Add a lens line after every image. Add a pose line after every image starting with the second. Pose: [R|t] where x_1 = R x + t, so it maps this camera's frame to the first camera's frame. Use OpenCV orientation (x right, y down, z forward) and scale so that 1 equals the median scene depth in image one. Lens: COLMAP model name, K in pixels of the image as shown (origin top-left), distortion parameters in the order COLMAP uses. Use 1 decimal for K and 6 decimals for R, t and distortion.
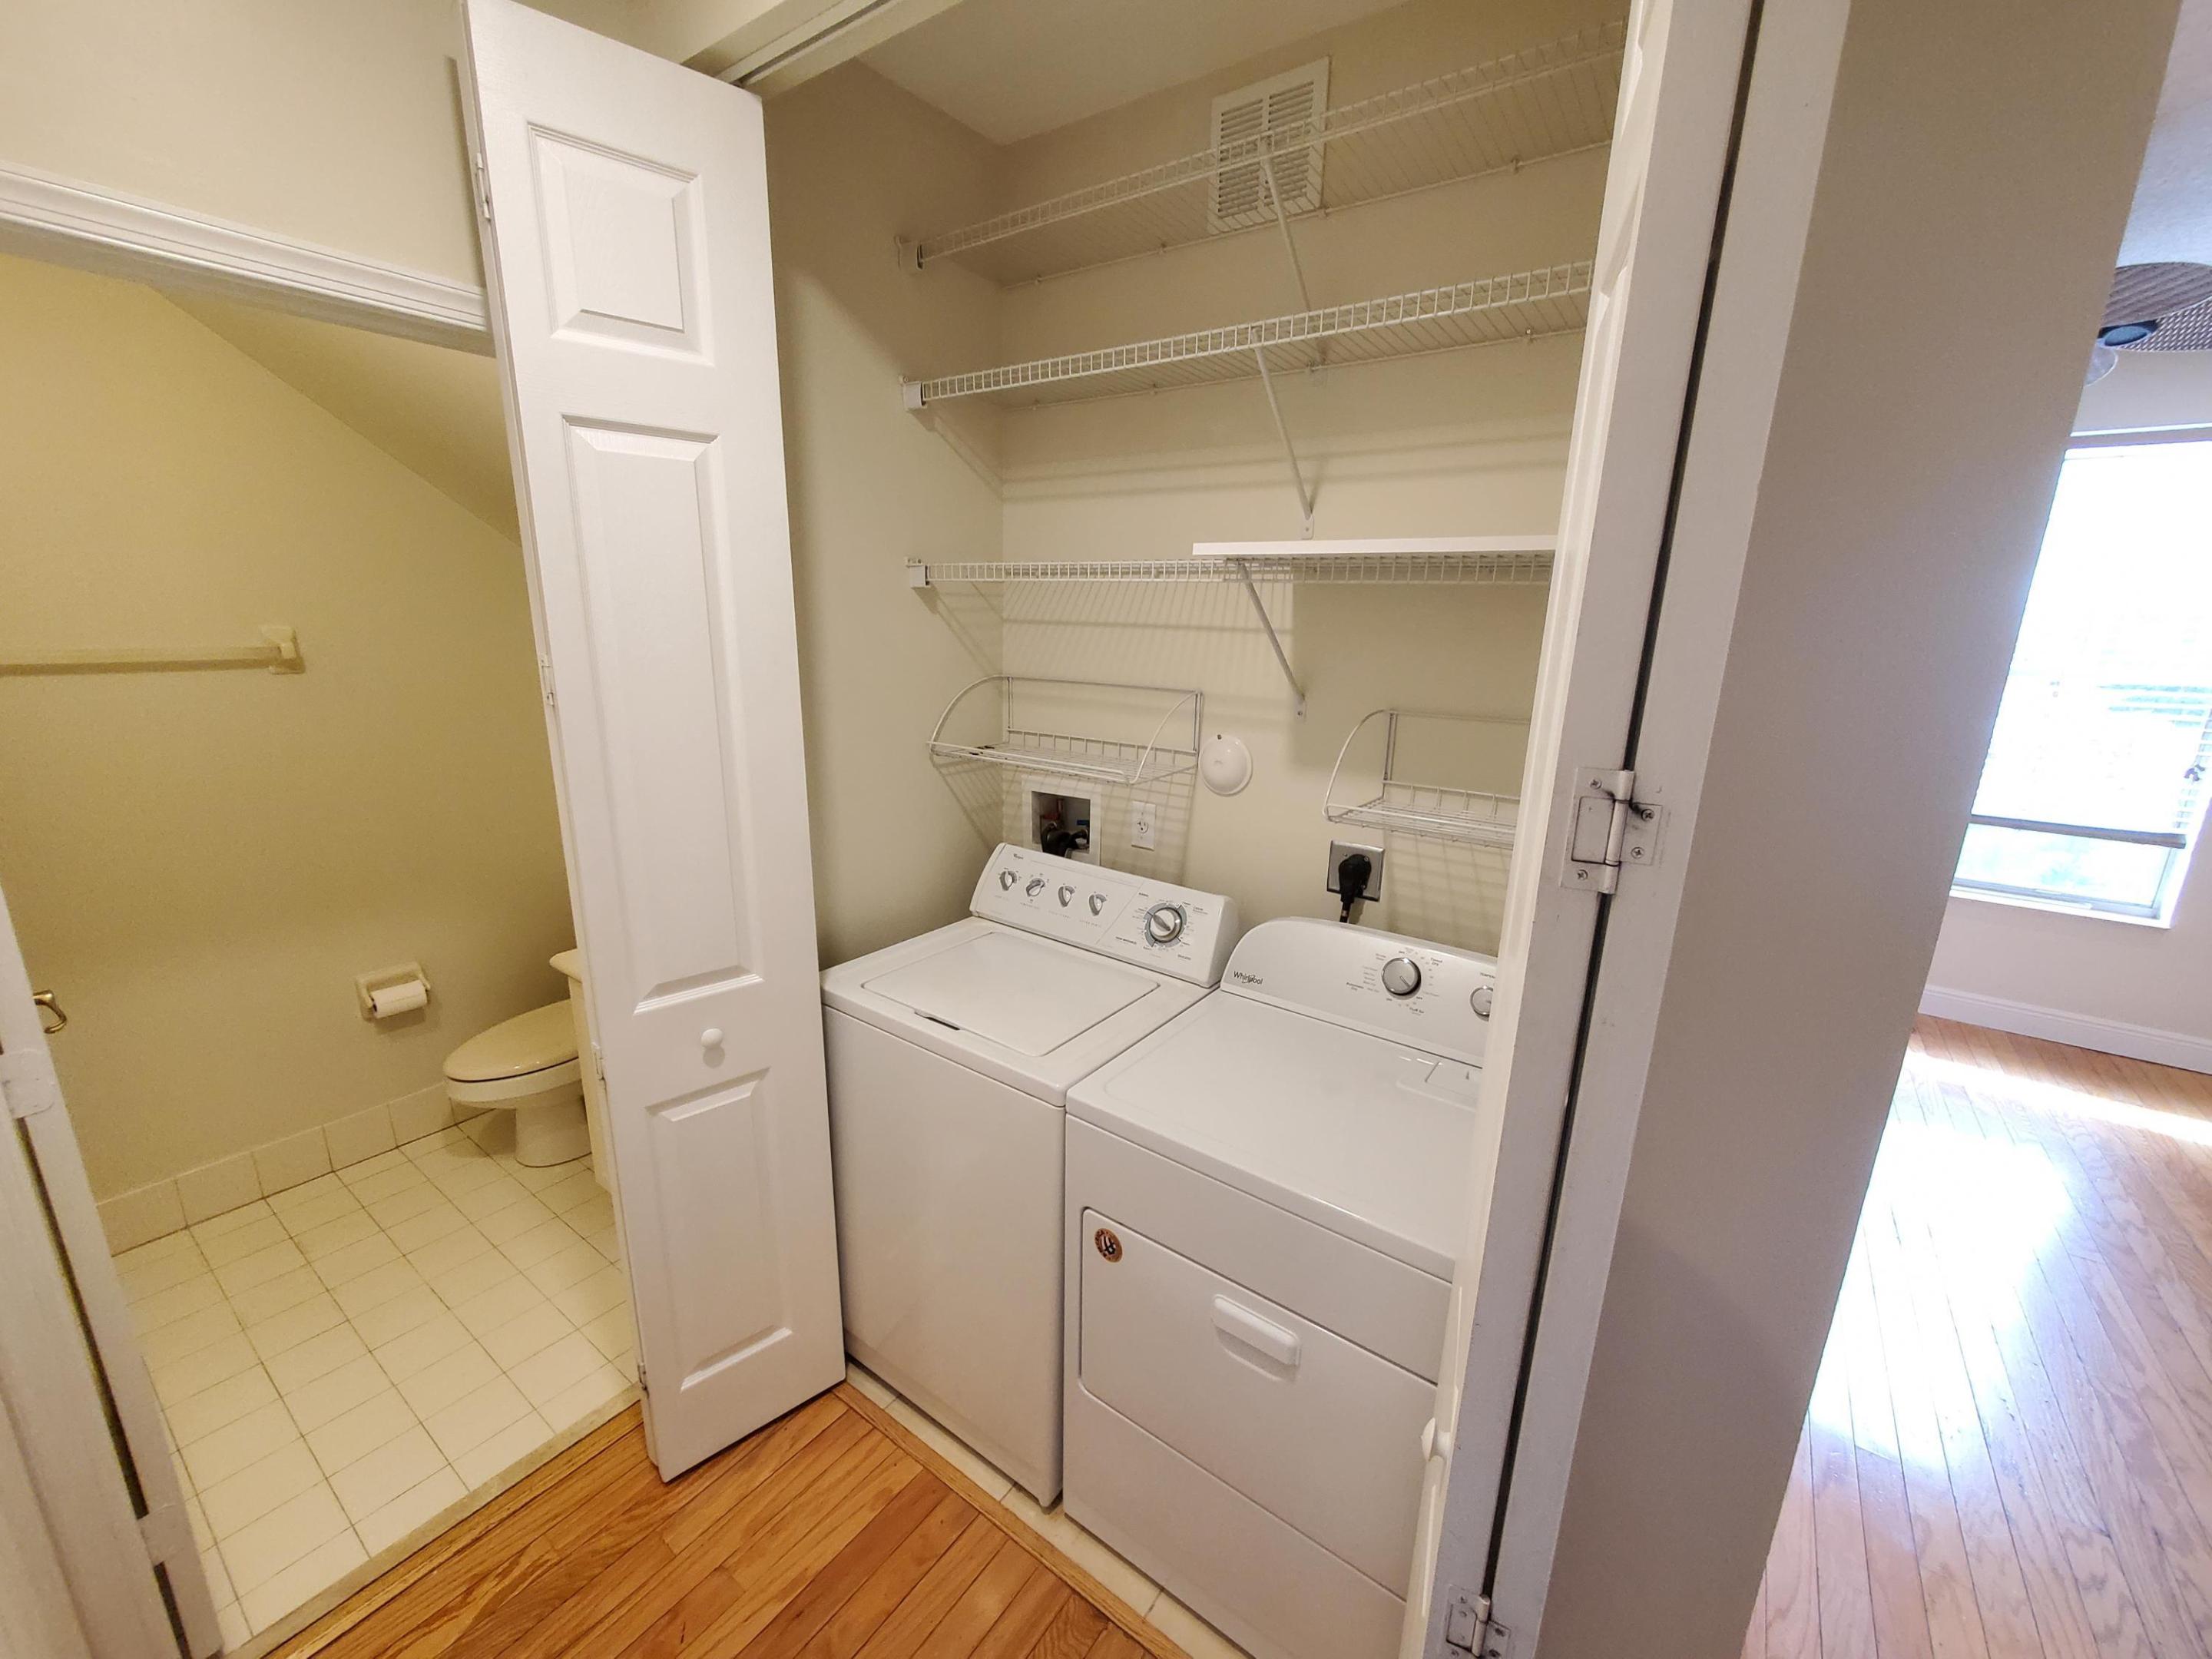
lens RADIAL K [[882.7, 0, 1106.3], [0, 882.7, 831.3], [0, 0, 1]] dist [-0.000501, -0.000493]
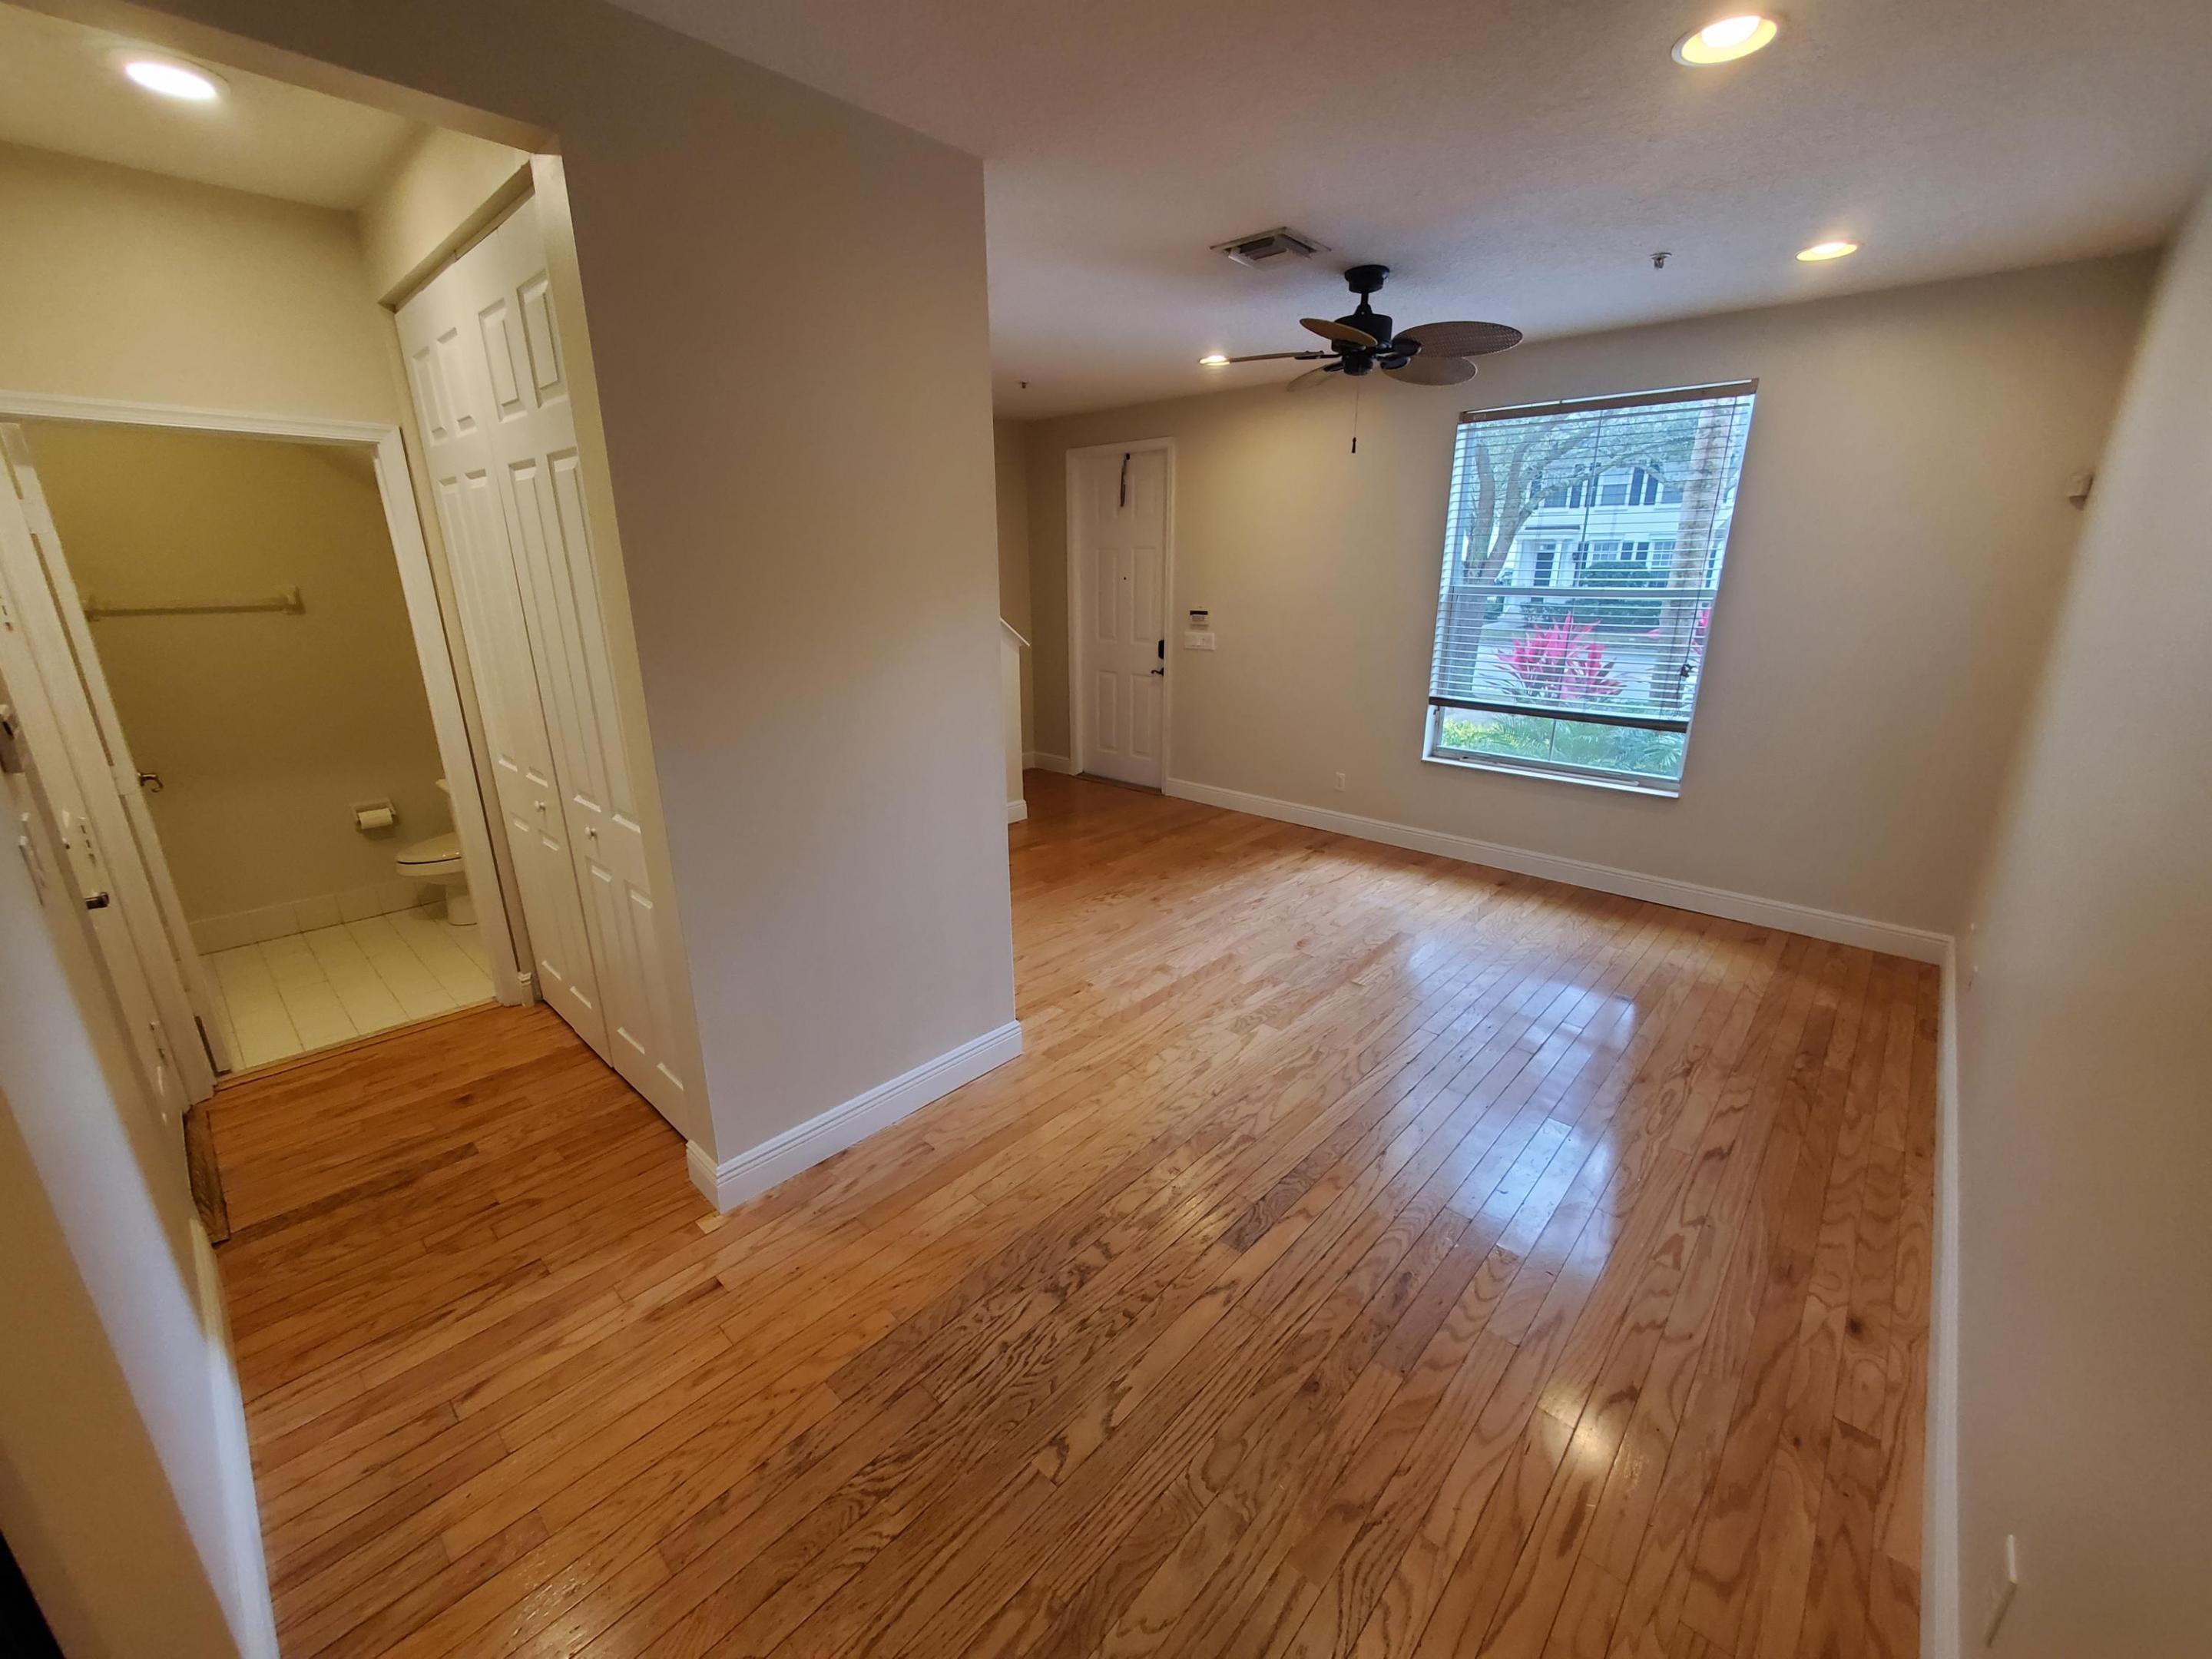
lens RADIAL K [[882.7, 0, 1105.6], [0, 882.7, 831.7], [0, 0, 1]] dist [-0.000501, -0.000493]
pose [[0.993500, 0.010073, -0.113385, 0.709628], [-0.003889, 0.998499, 0.054628, 0.121487], [0.113765, -0.053832, 0.992048, -0.449261]]
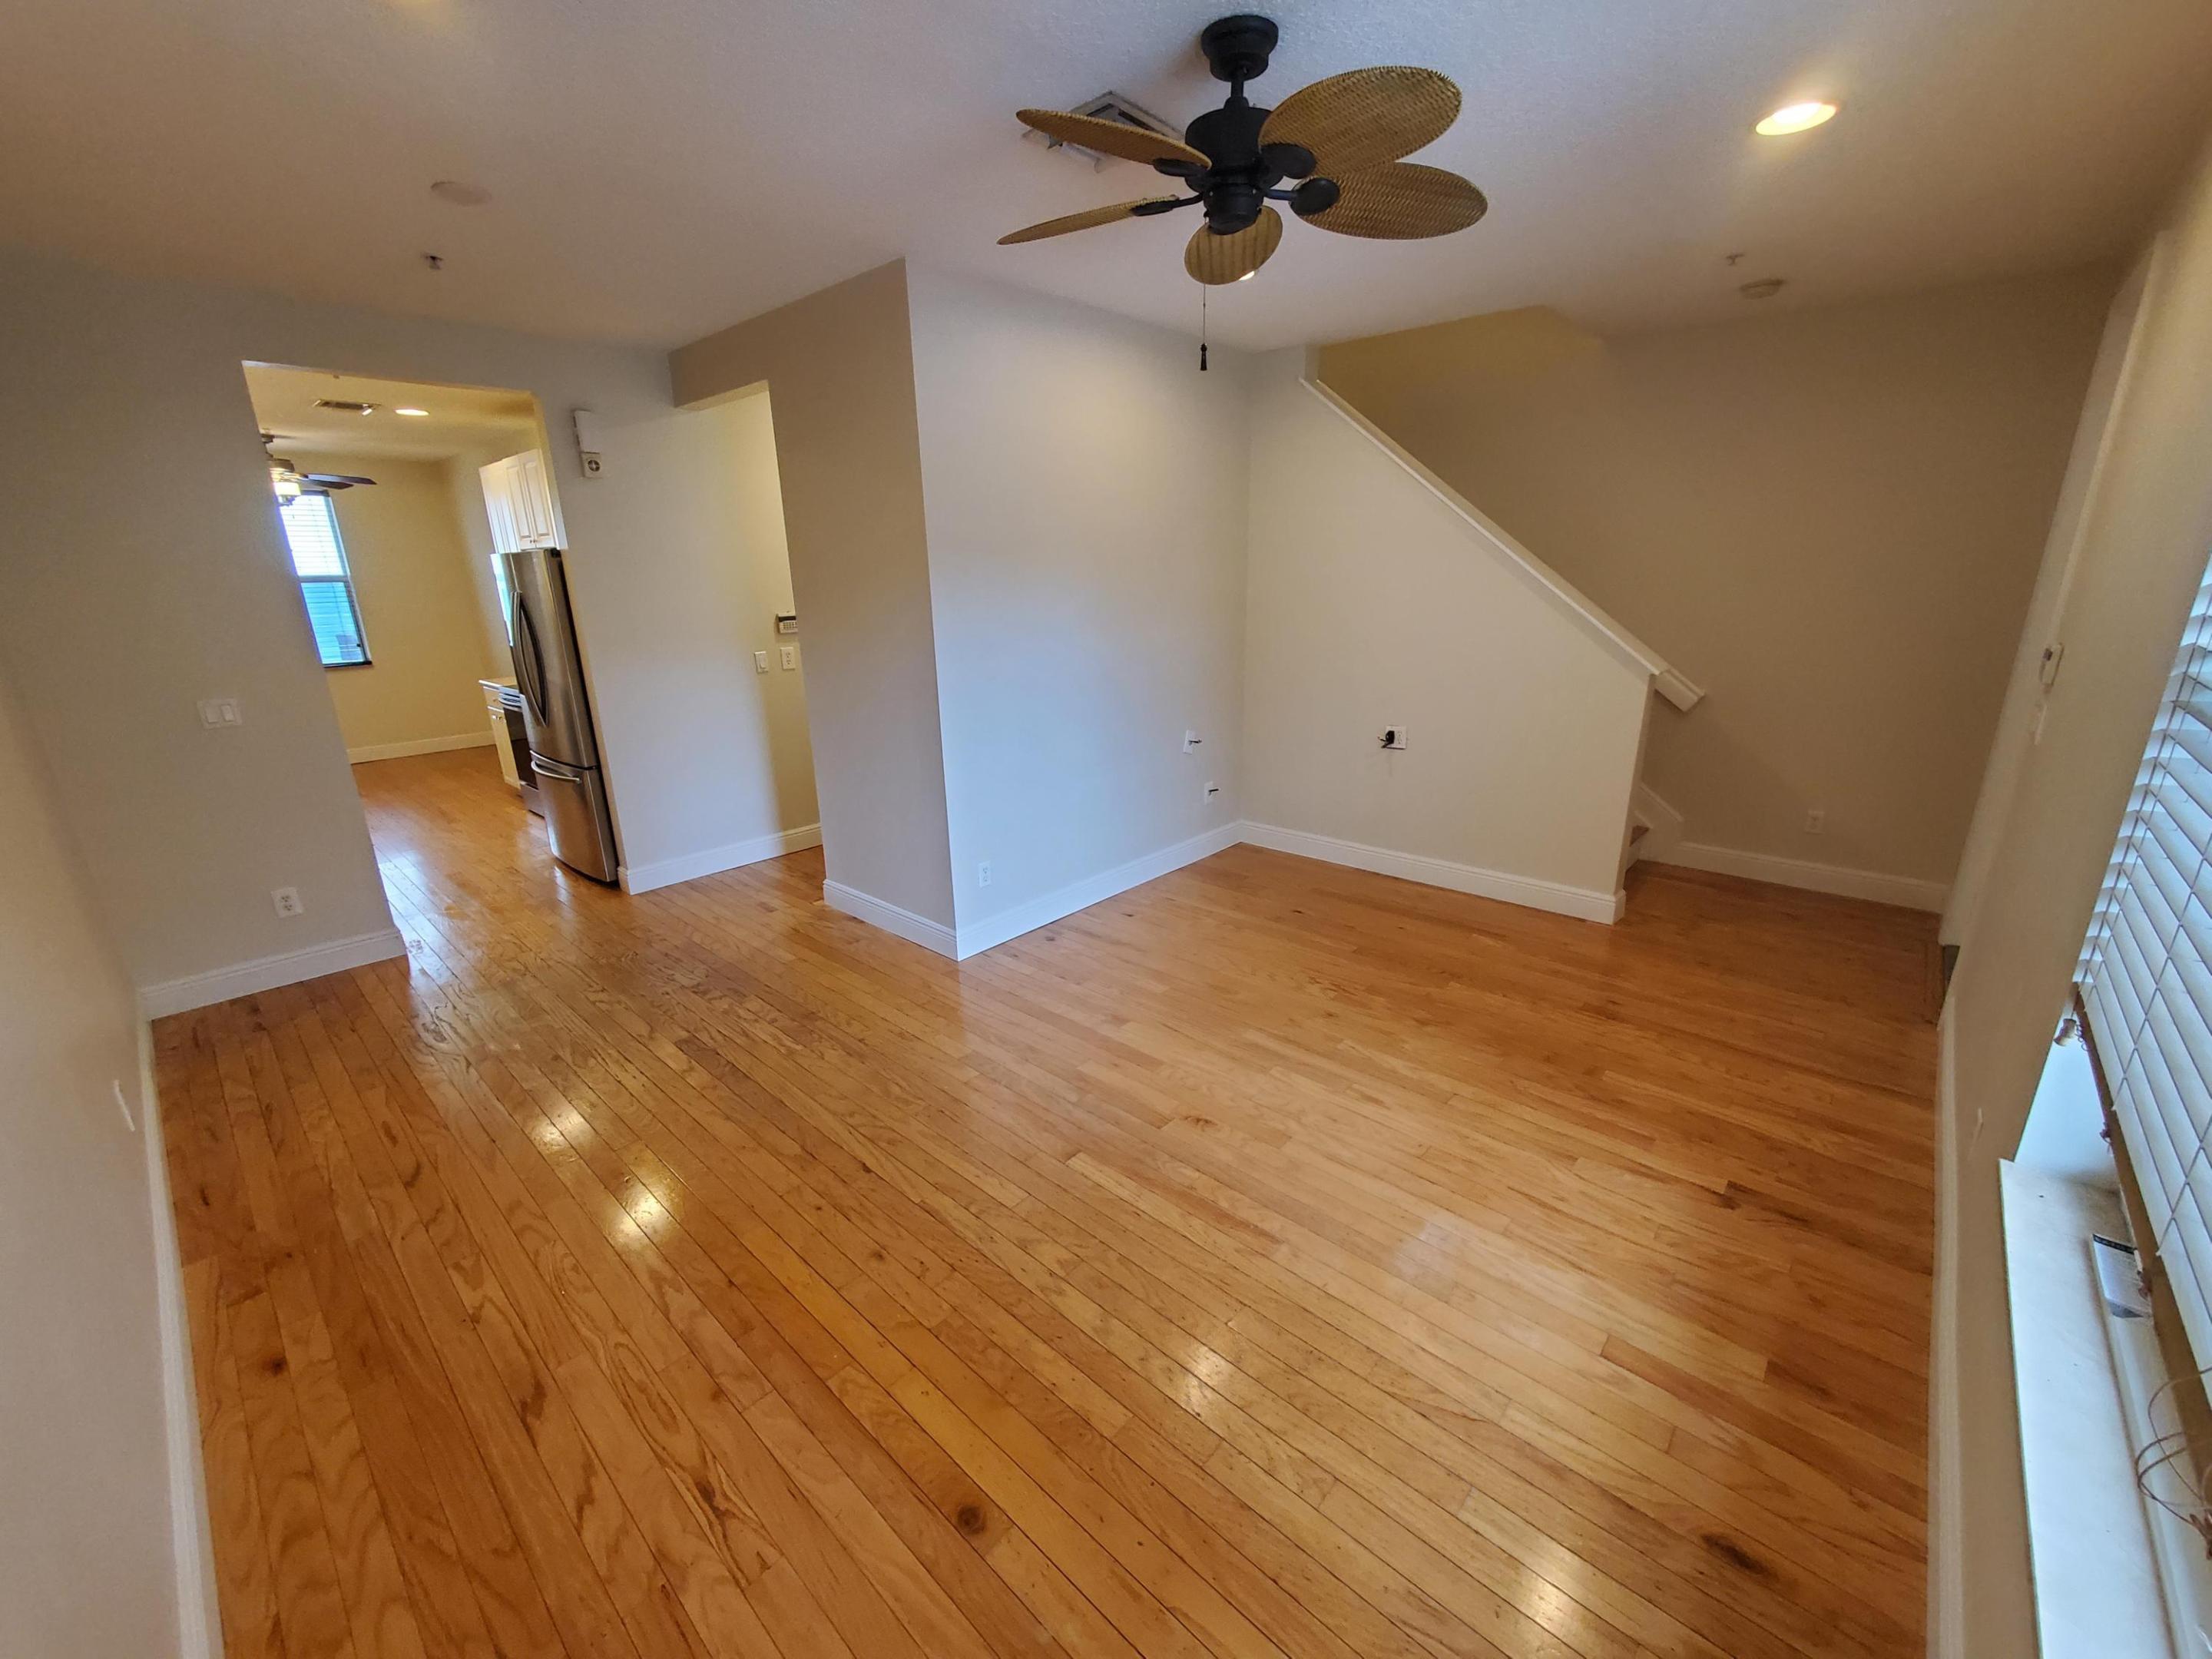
lens RADIAL K [[882.7, 0, 1107.7], [0, 882.7, 831.0], [0, 0, 1]] dist [-0.000501, -0.000493]
pose [[-0.107231, 0.268293, -0.957351, 1.793517], [-0.220178, 0.932586, 0.286015, -0.191321], [0.969548, 0.241458, -0.040930, 0.968227]]
